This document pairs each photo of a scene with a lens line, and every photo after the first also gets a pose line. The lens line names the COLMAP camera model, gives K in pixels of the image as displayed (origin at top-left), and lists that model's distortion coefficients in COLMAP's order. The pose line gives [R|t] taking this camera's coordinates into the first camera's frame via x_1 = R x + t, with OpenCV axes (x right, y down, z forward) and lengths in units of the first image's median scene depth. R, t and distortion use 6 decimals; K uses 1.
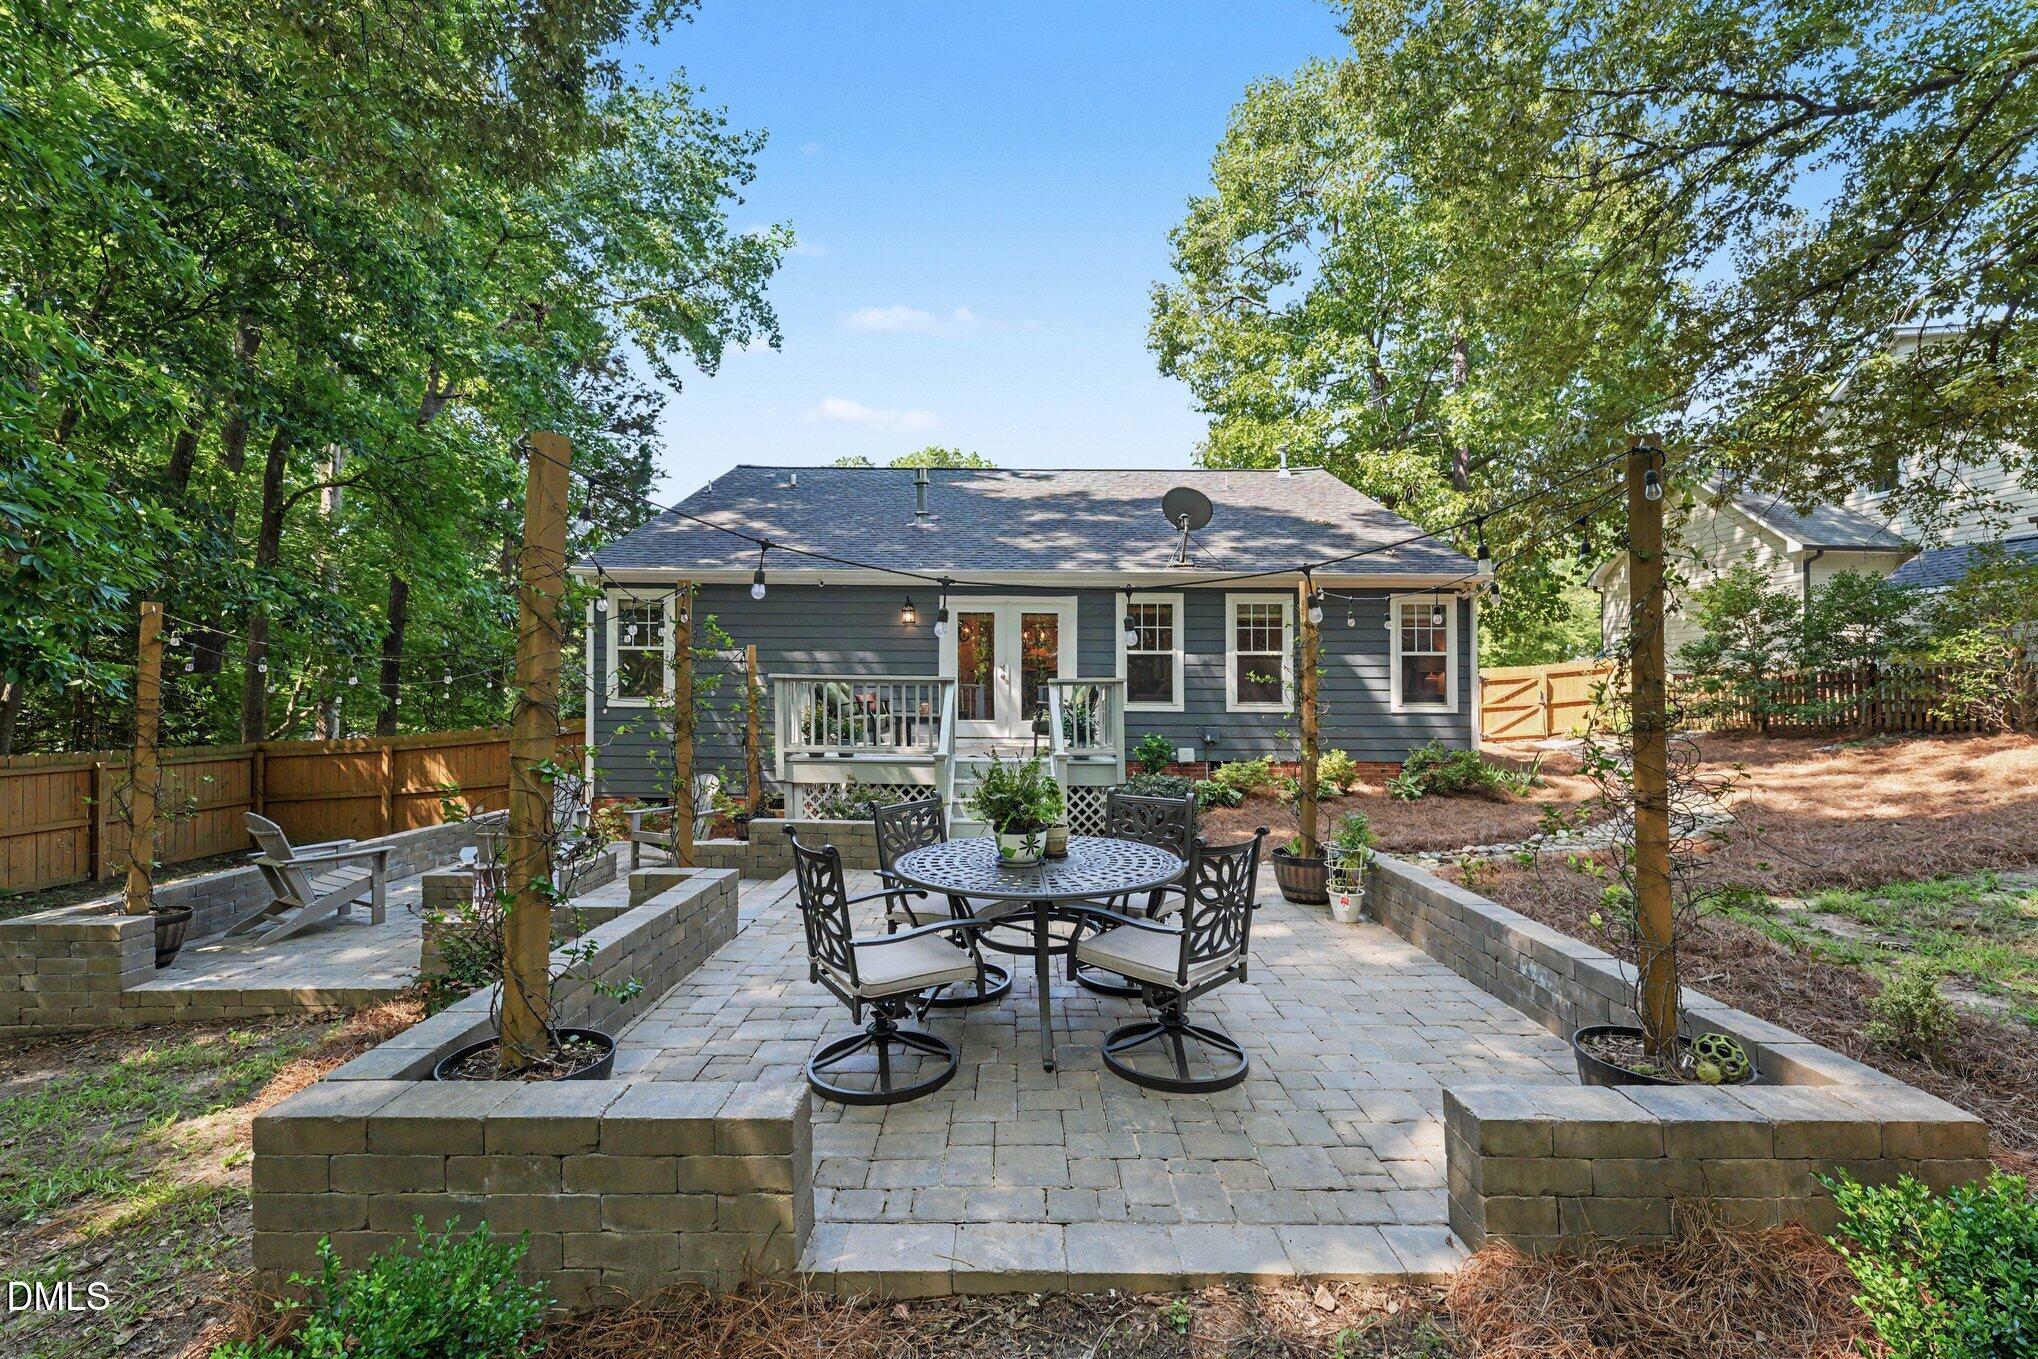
lens RADIAL K [[817.7, 0, 1022.0], [0, 817.7, 682.2], [0, 0, 1]] dist [-0.001262, 0.000119]
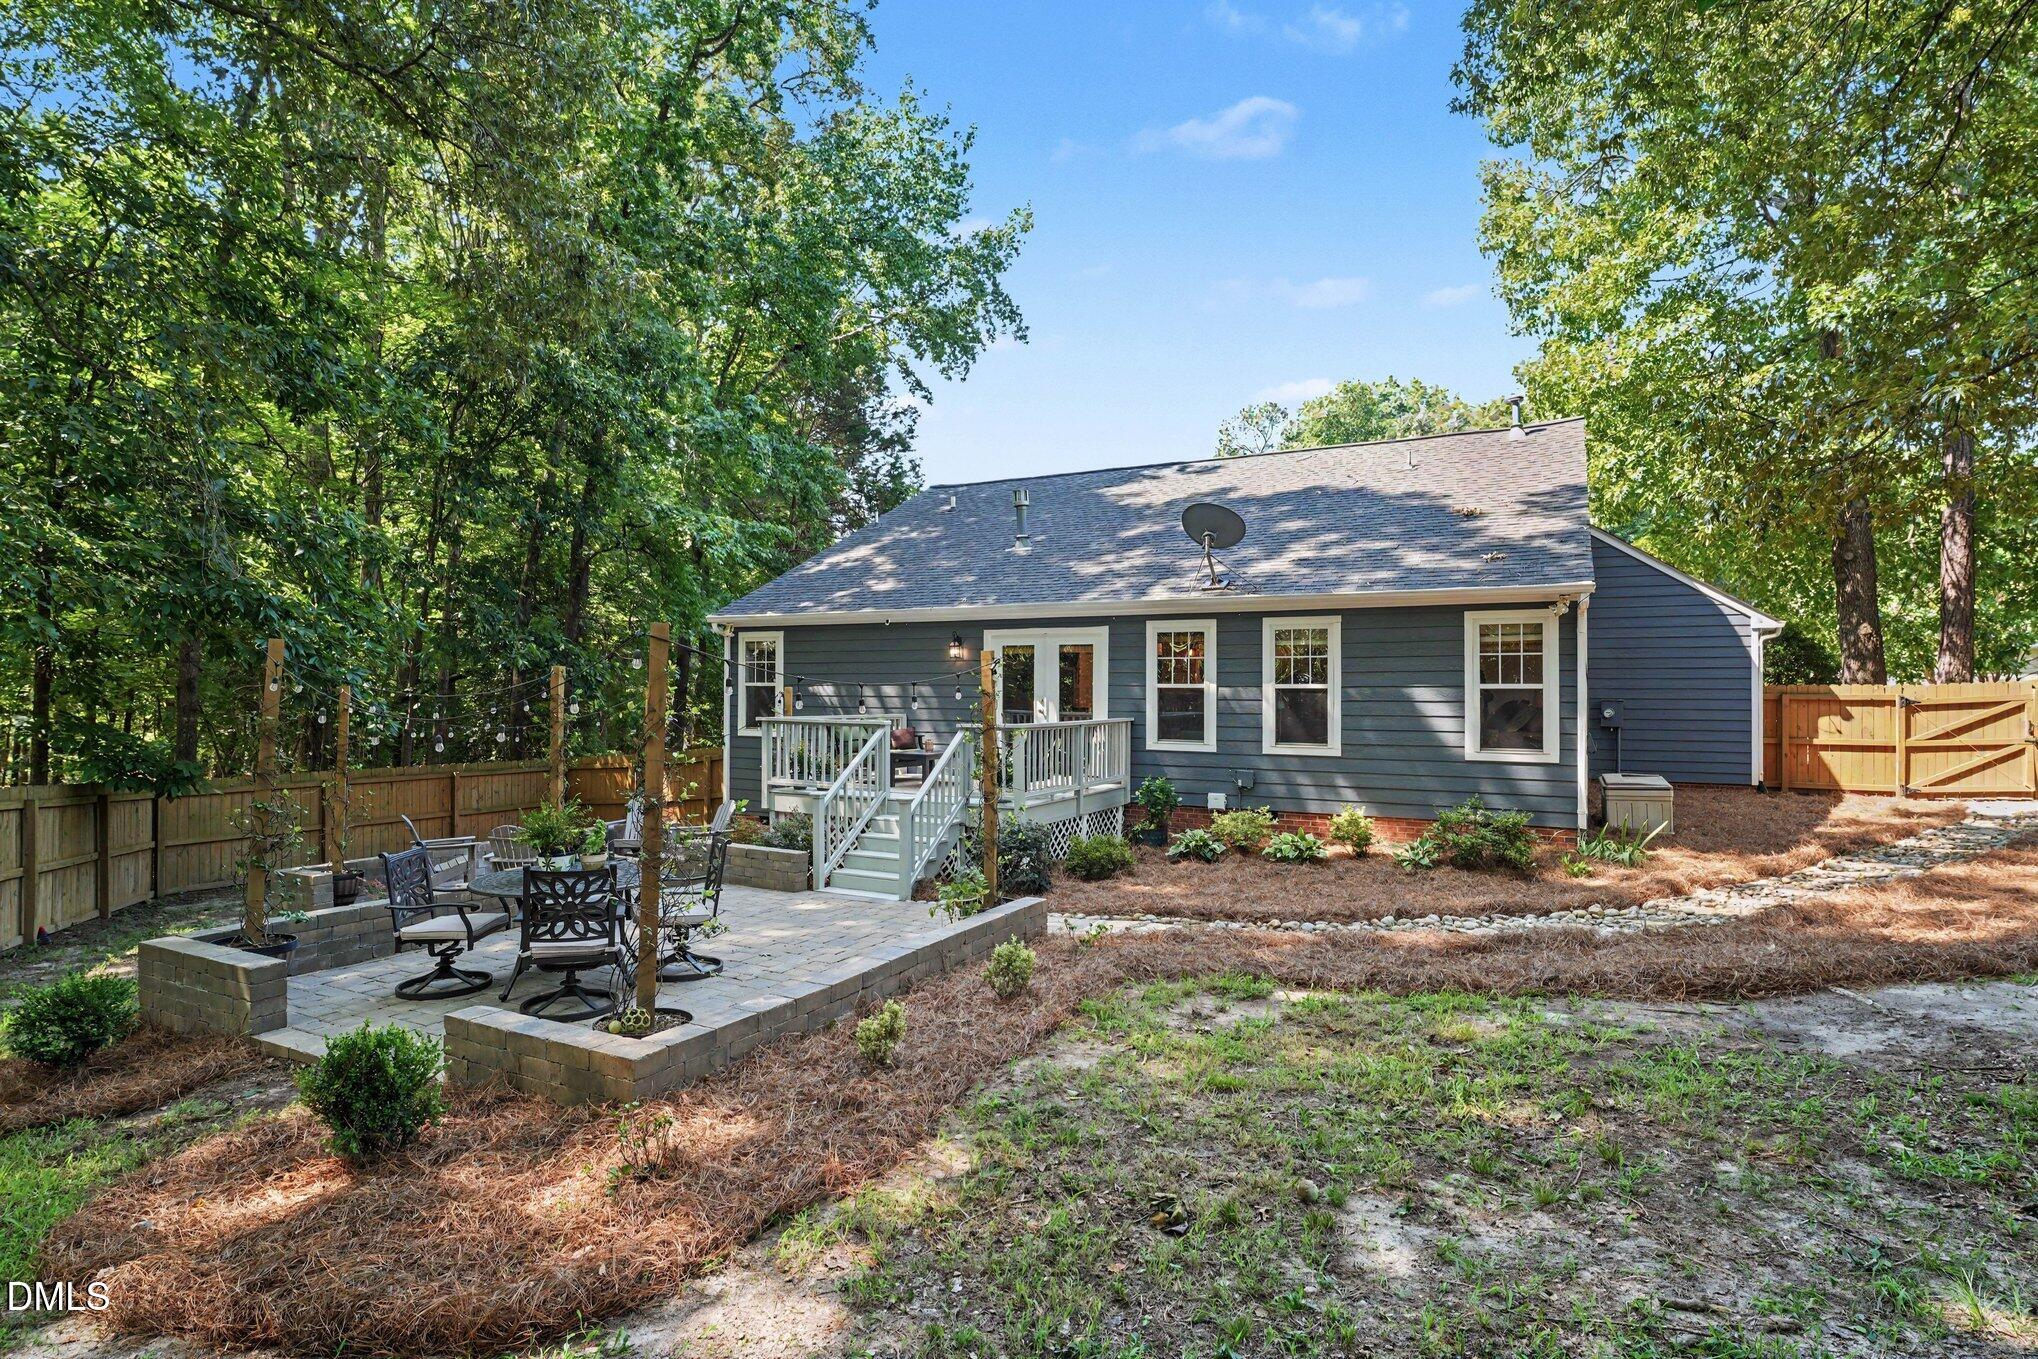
lens RADIAL K [[1025.0, 0, 1017.7], [0, 1025.0, 701.7], [0, 0, 1]] dist [0.001678, 0.000336]
pose [[0.881164, 0.000839, -0.472810, 0.533979], [0.009187, 0.999779, 0.018895, -0.041970], [0.472721, -0.020993, 0.880962, -0.084756]]
